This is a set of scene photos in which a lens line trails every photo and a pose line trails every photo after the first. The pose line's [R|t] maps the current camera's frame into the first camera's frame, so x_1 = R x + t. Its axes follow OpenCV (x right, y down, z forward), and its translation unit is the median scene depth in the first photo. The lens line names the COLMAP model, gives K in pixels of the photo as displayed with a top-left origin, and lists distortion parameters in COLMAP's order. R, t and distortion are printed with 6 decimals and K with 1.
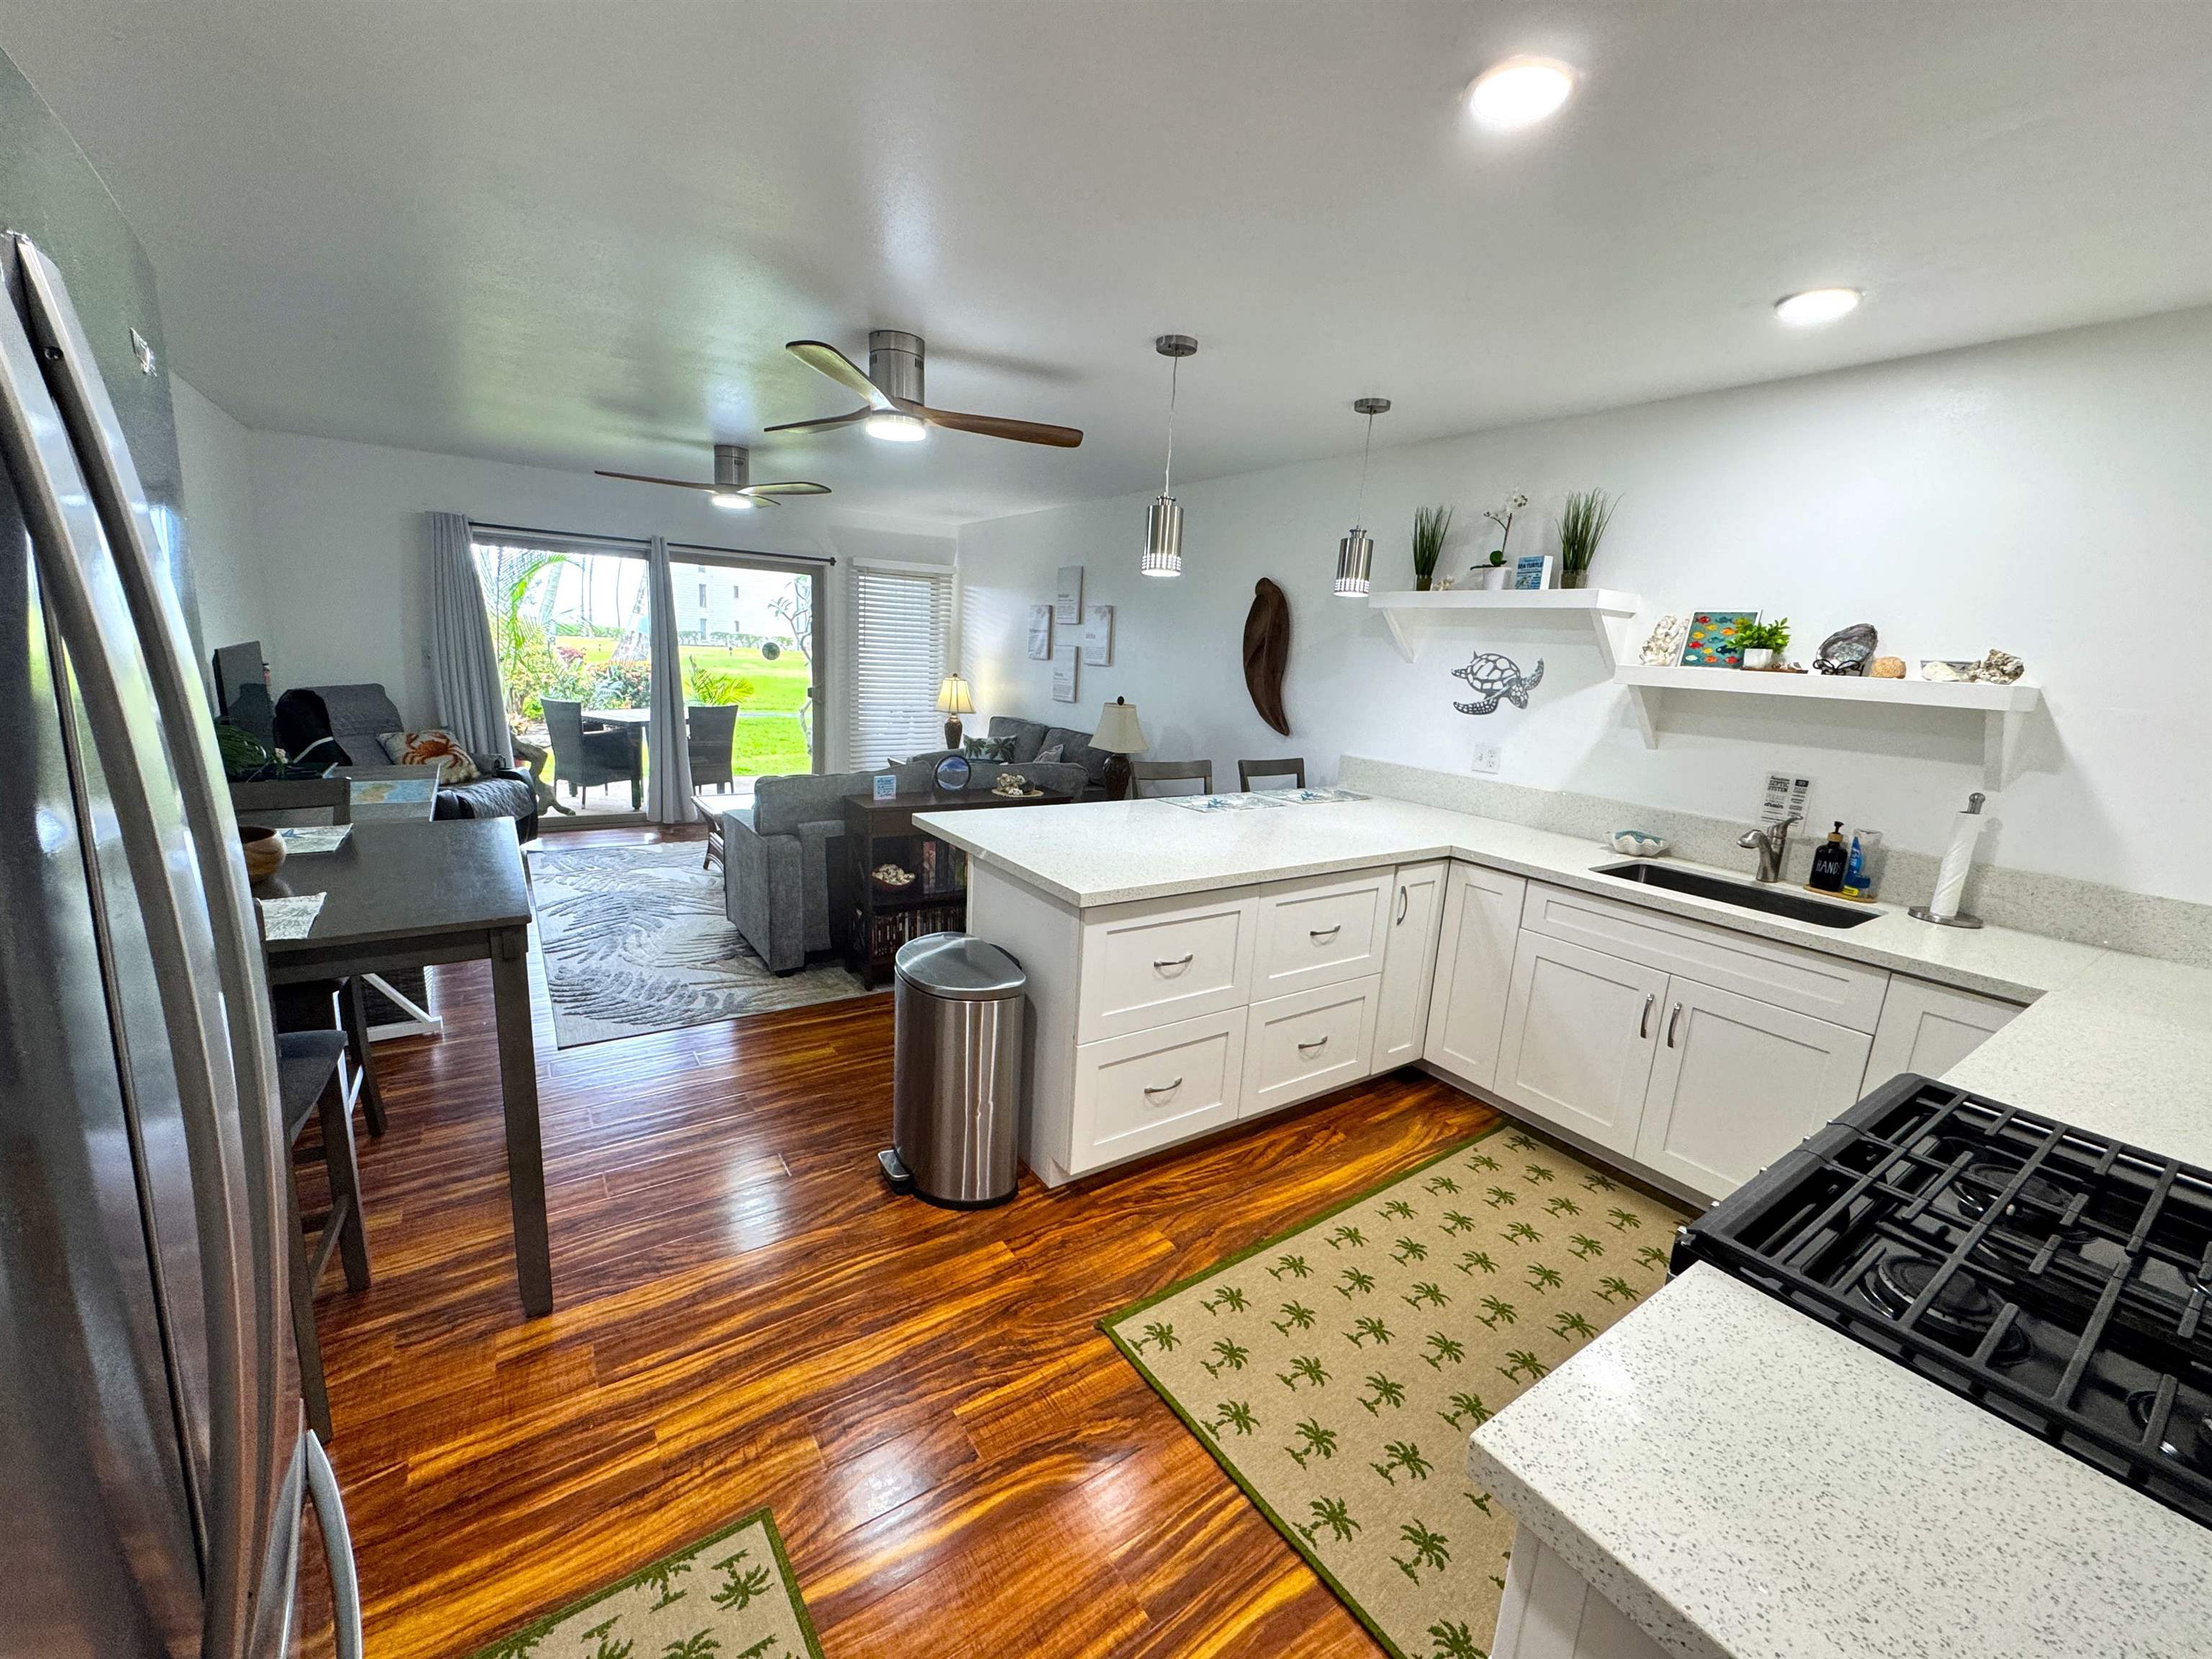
lens RADIAL K [[883.1, 0, 1107.6], [0, 883.1, 828.3], [0, 0, 1]] dist [-0.004059, 0.000486]
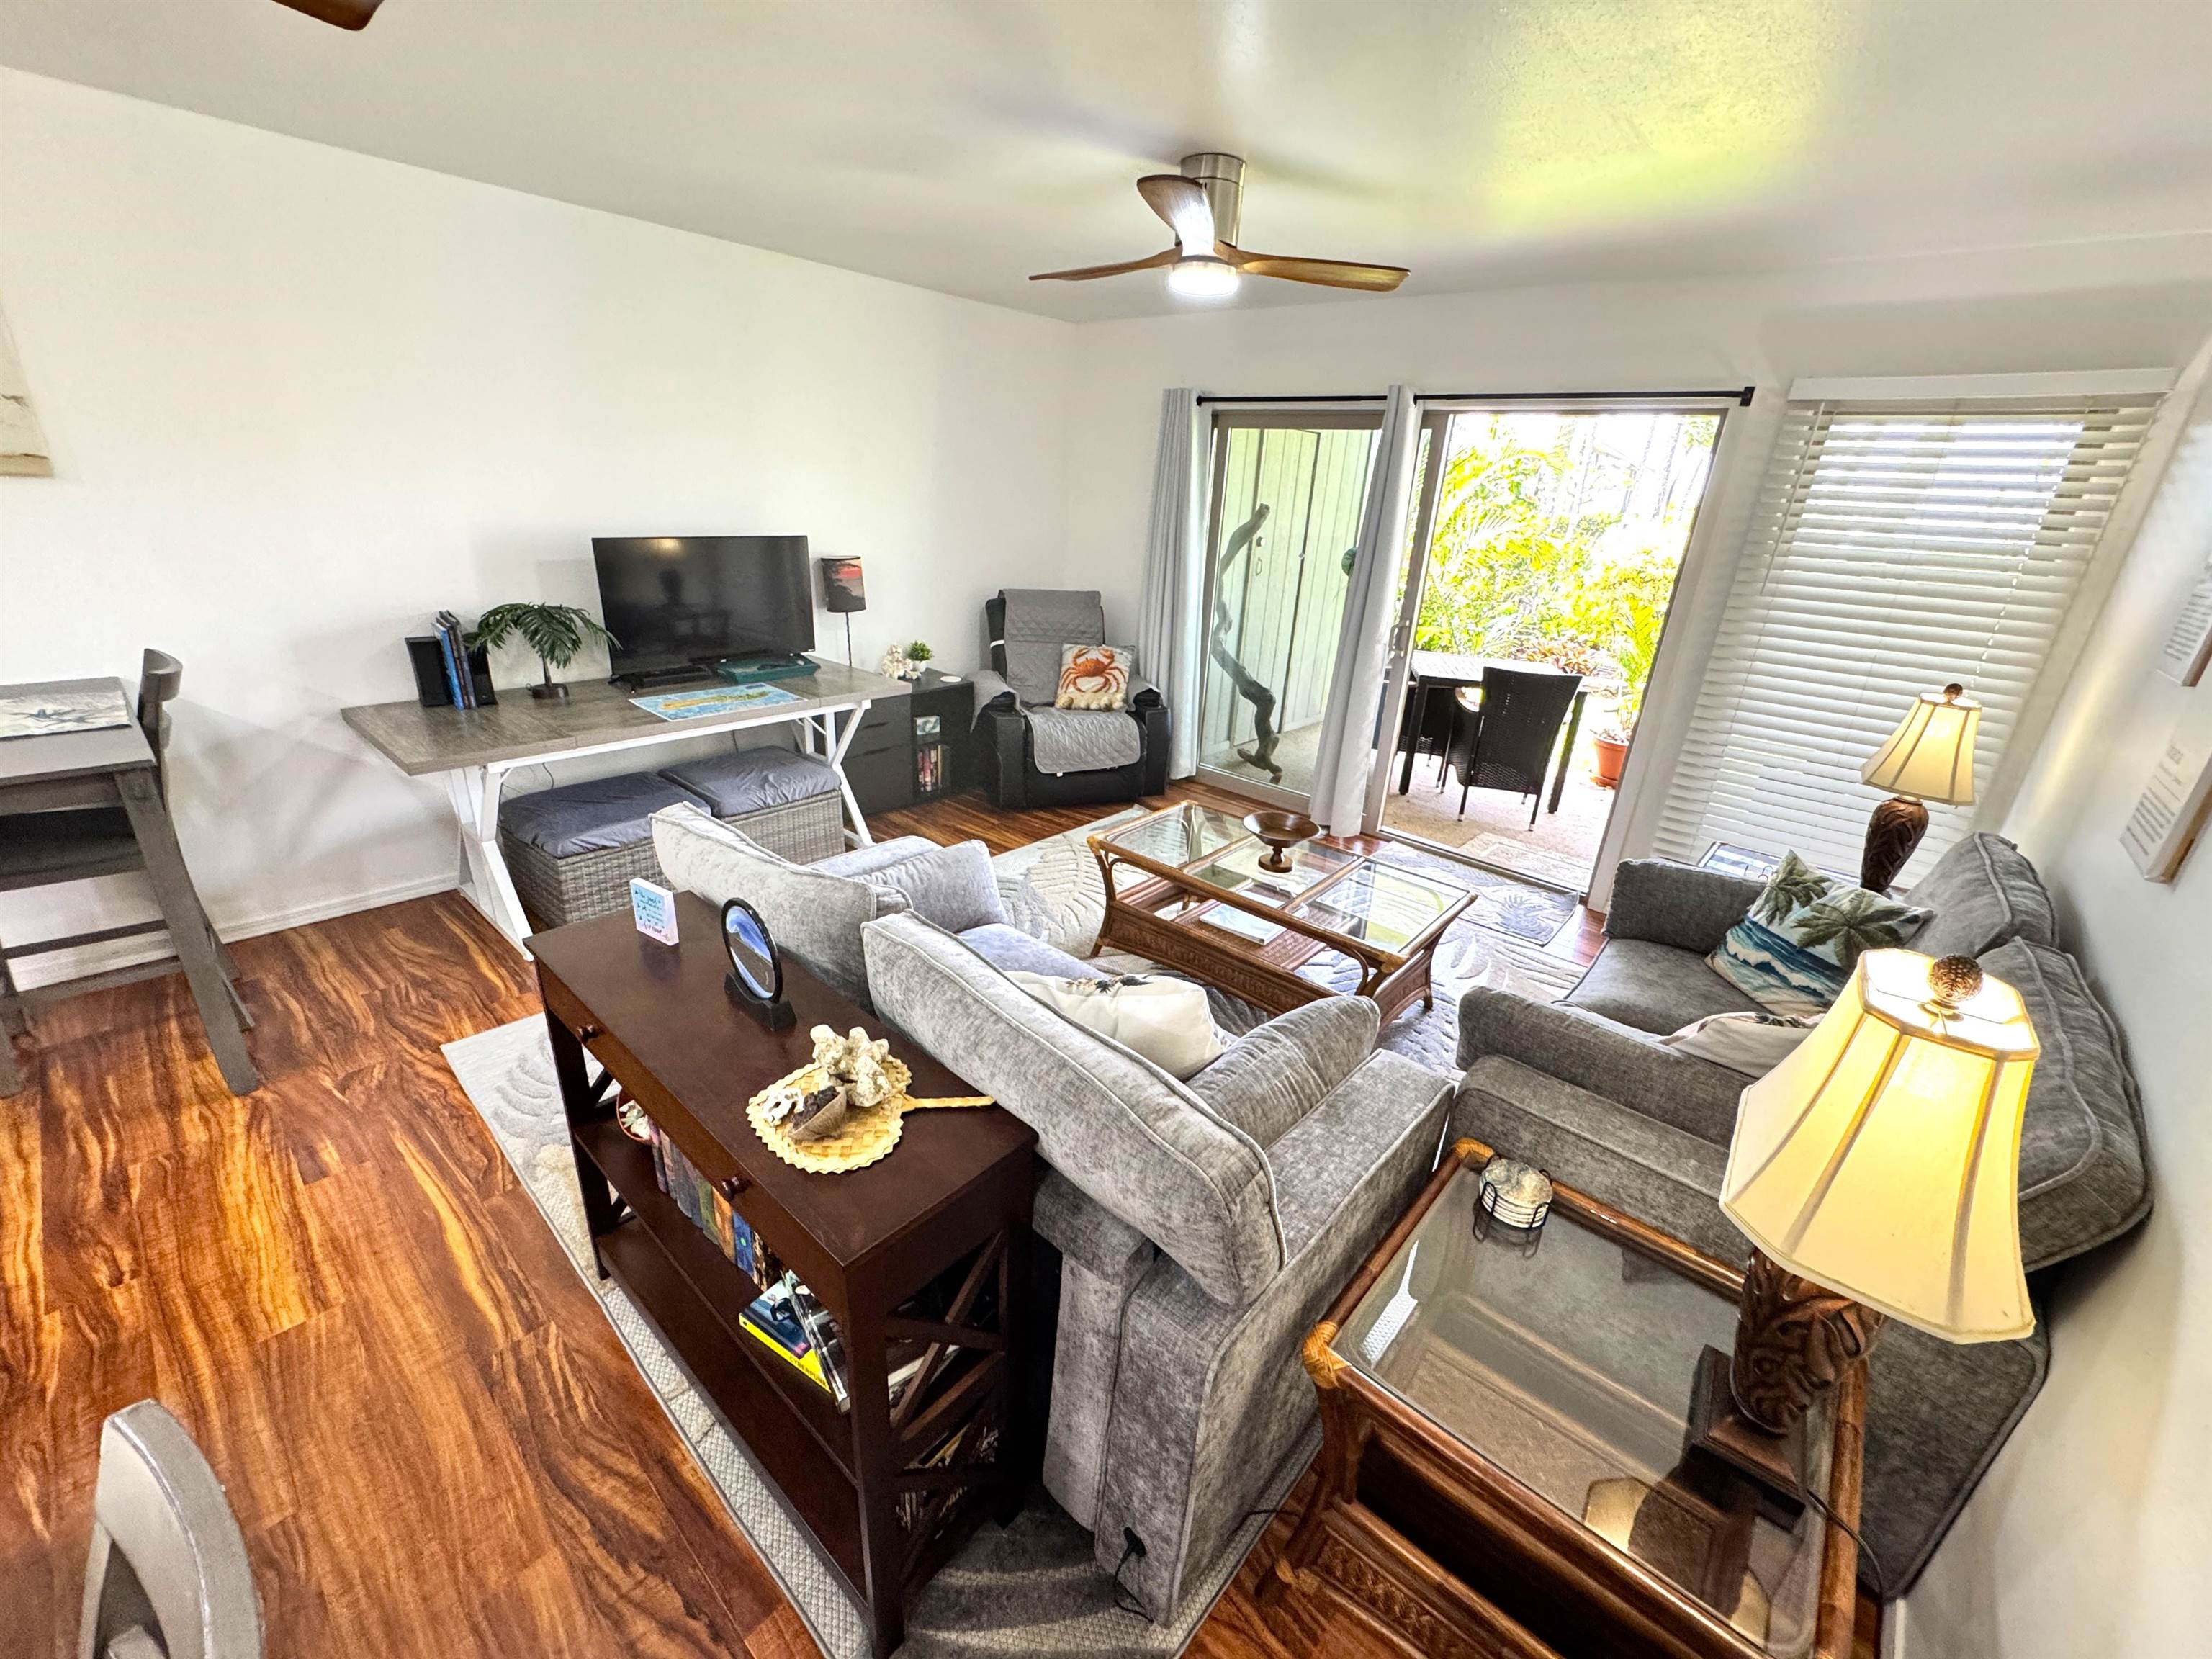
lens RADIAL K [[883.1, 0, 1104.8], [0, 883.1, 831.7], [0, 0, 1]] dist [-0.004059, 0.000486]
pose [[0.242814, 0.316402, -0.917023, 0.230833], [-0.239637, 0.935580, 0.259353, -0.325477], [0.940008, 0.156779, 0.302994, 1.453042]]
